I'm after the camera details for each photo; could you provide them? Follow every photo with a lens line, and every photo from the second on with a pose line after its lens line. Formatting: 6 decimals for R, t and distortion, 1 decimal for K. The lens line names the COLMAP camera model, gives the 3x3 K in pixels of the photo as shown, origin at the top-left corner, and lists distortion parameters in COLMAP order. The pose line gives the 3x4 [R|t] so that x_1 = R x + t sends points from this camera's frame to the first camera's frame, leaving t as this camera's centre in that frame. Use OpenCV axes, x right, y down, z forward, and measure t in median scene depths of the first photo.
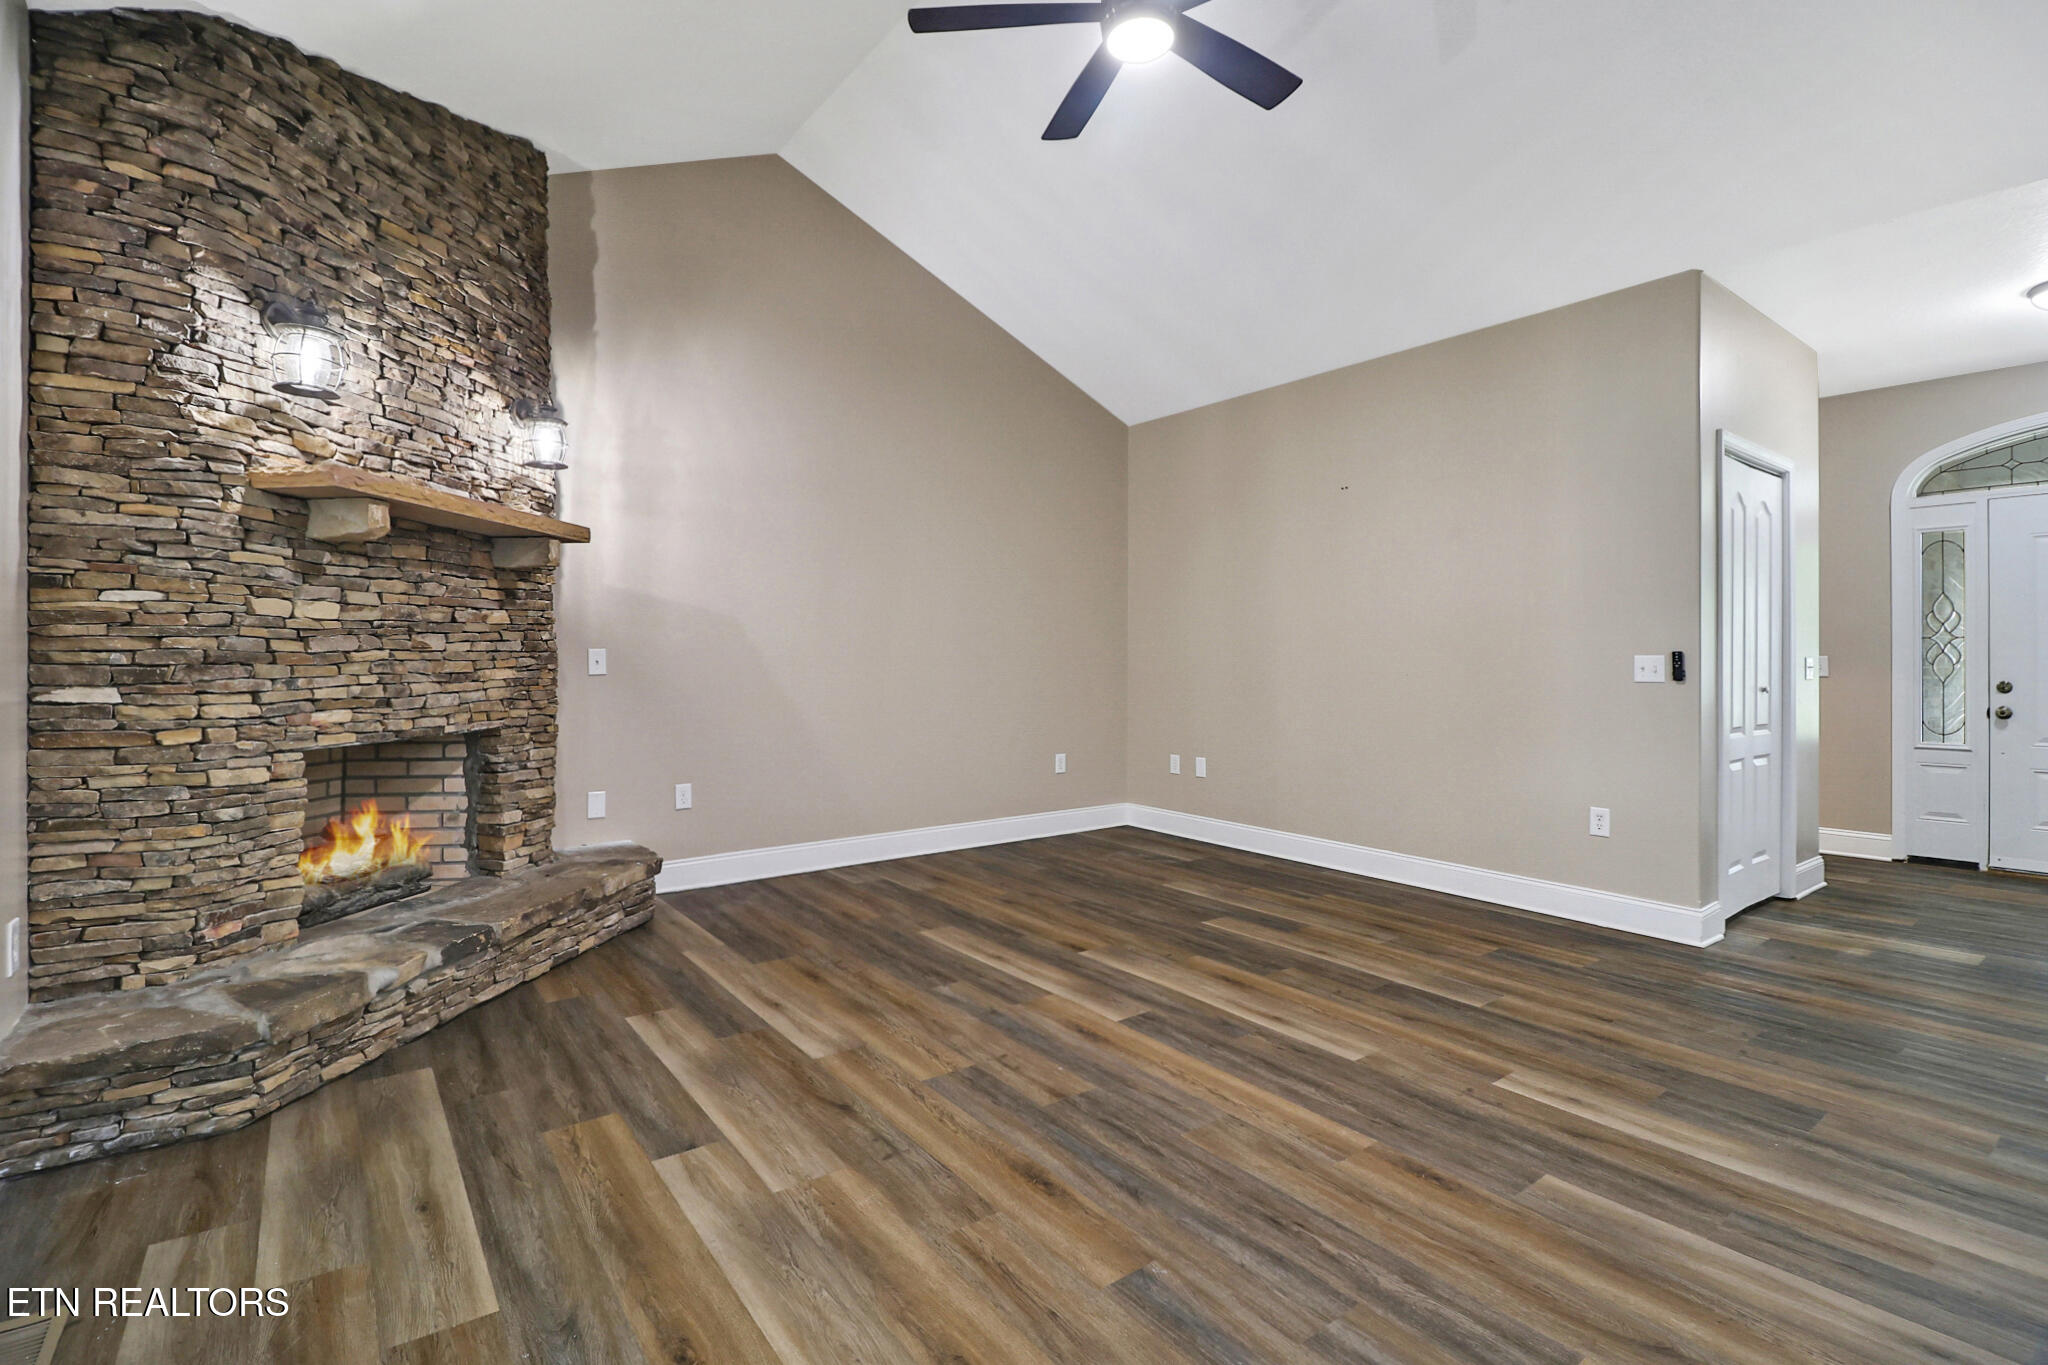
lens RADIAL K [[957.9, 0, 1029.1], [0, 957.9, 662.6], [0, 0, 1]] dist [-0.025849, 0.000110]
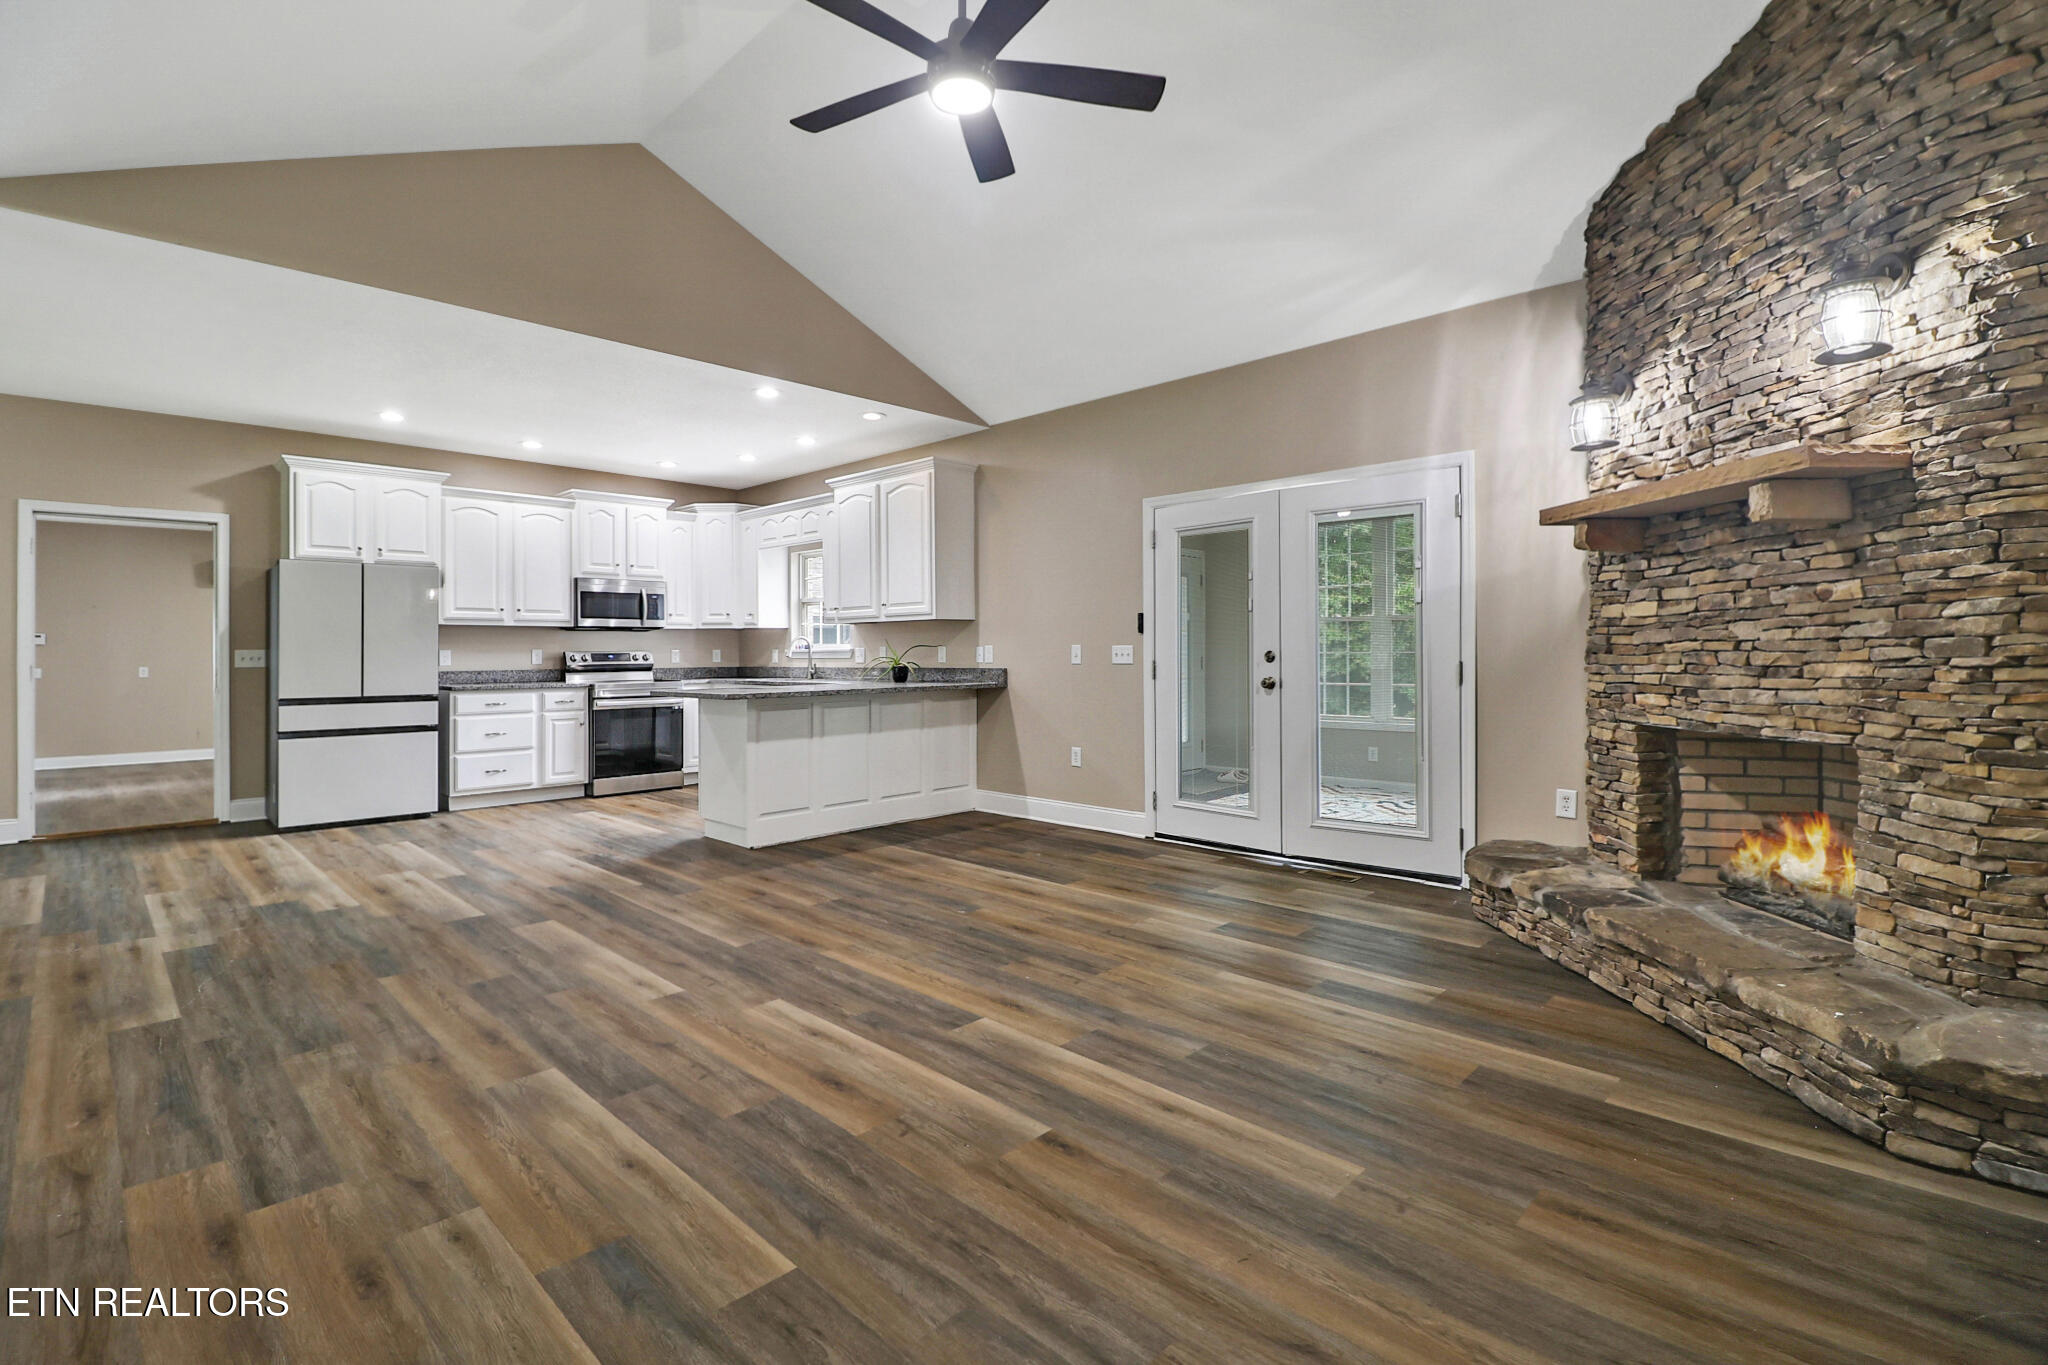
lens RADIAL K [[962.7, 0, 988.6], [0, 962.7, 653.6], [0, 0, 1]] dist [0.057316, 0.000043]
pose [[-0.993922, 0.002545, -0.110061, 0.197221], [0.002051, 0.999987, 0.004606, -0.006044], [0.110071, 0.004353, -0.993914, 1.999776]]
